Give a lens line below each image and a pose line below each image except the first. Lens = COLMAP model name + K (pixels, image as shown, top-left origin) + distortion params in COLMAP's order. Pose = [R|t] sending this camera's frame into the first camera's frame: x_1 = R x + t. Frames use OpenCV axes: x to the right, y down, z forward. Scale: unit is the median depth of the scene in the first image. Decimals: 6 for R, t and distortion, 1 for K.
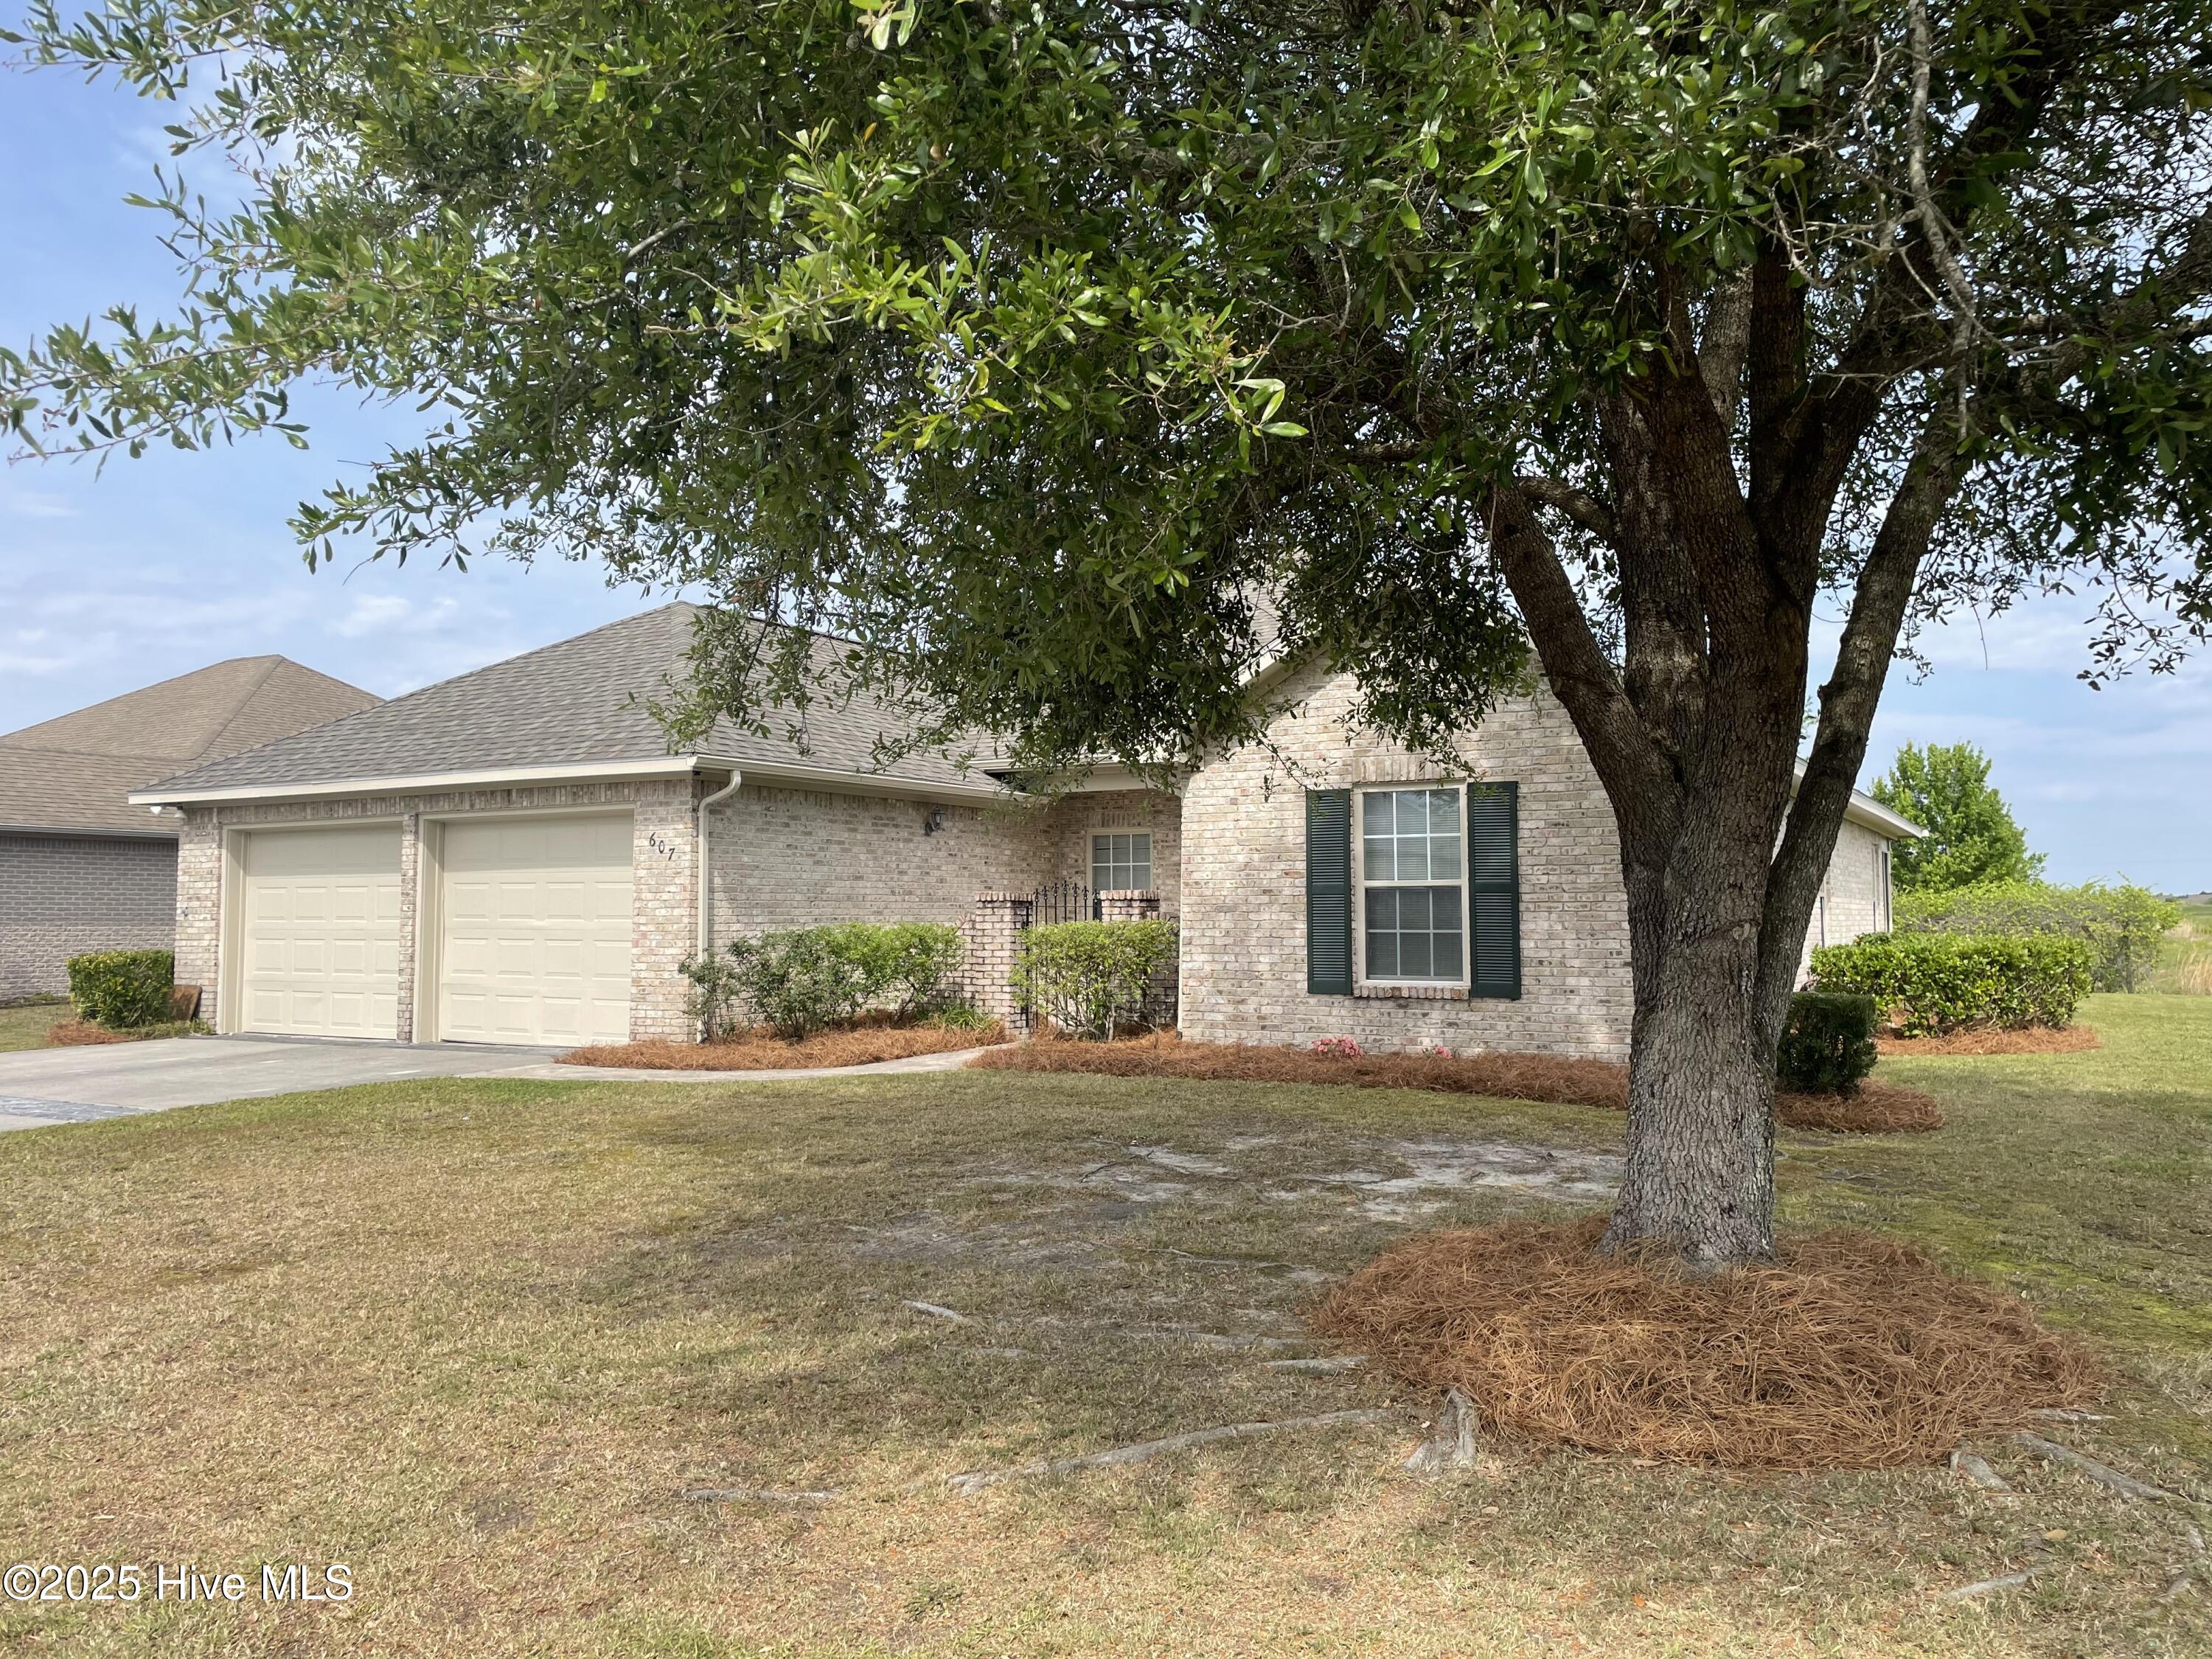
lens RADIAL K [[1642.8, 0, 1142.5], [0, 1642.8, 822.2], [0, 0, 1]] dist [0.145061, -0.203795]
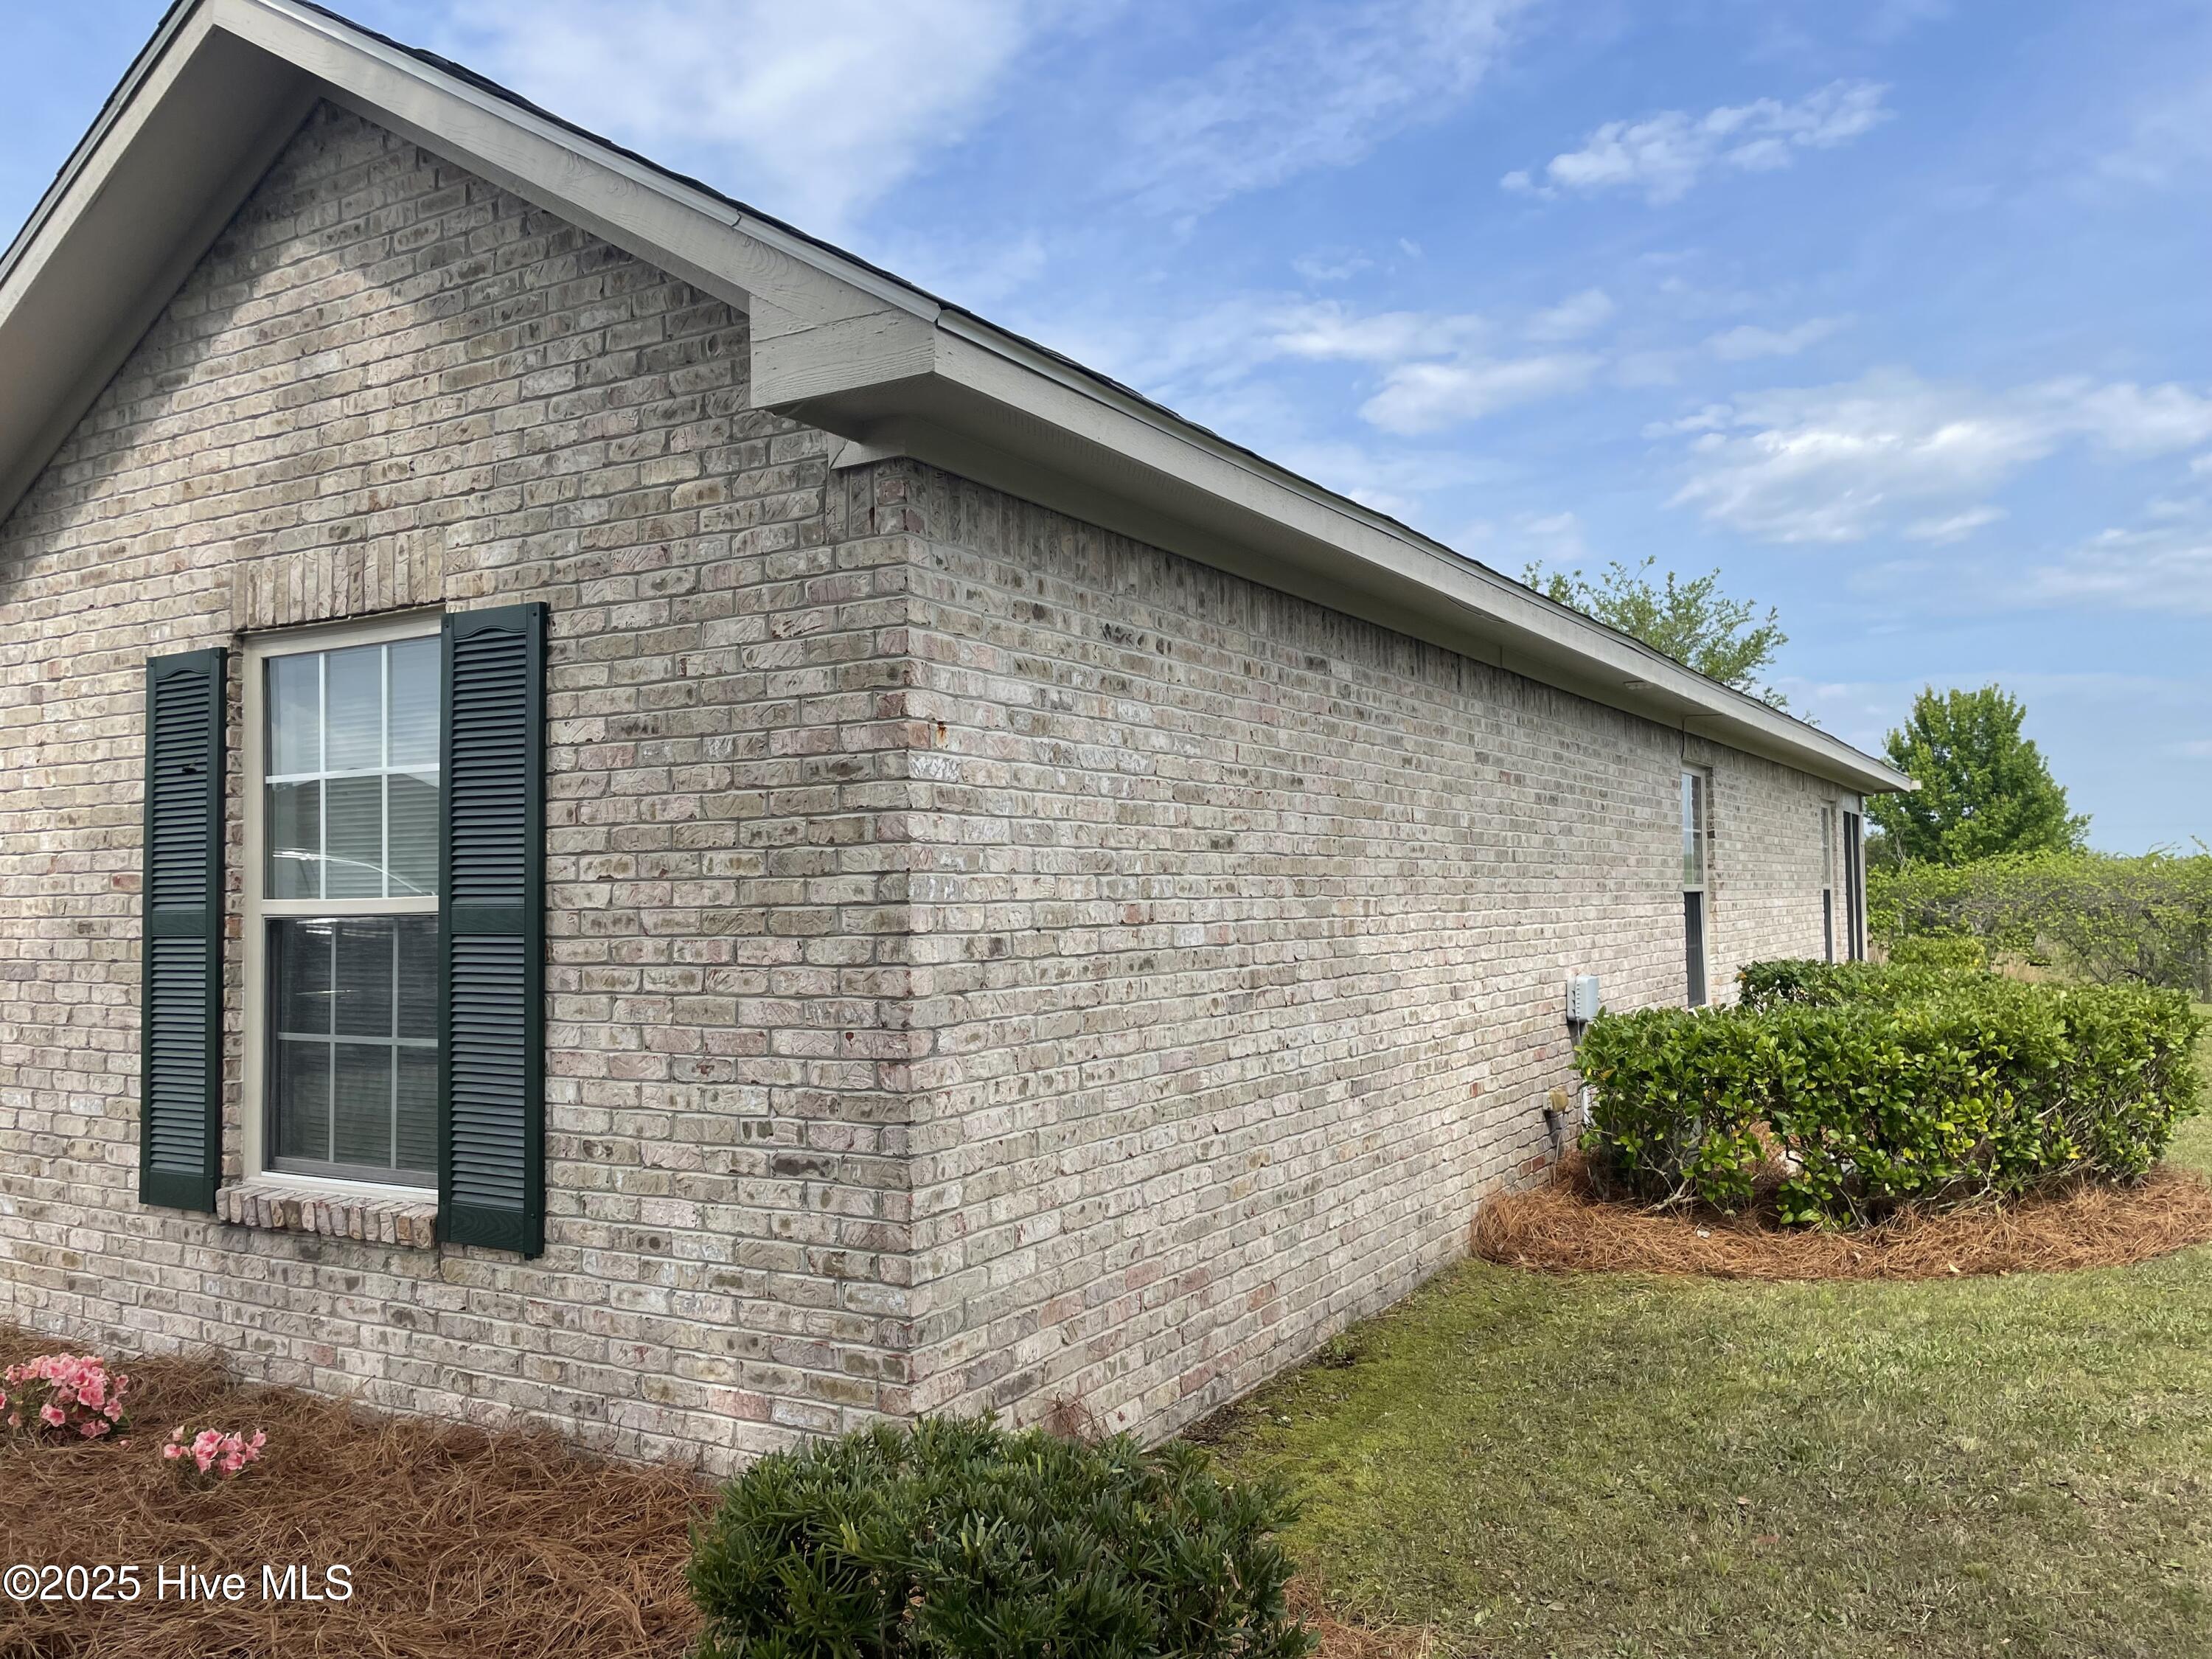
lens RADIAL K [[1669.6, 0, 1094.3], [0, 1669.6, 818.6], [0, 0, 1]] dist [0.096387, -0.124217]
pose [[0.999237, -0.012729, -0.036914, 0.326774], [0.013191, 0.999837, 0.012319, 0.015023], [0.036752, -0.012797, 0.999242, 0.617731]]
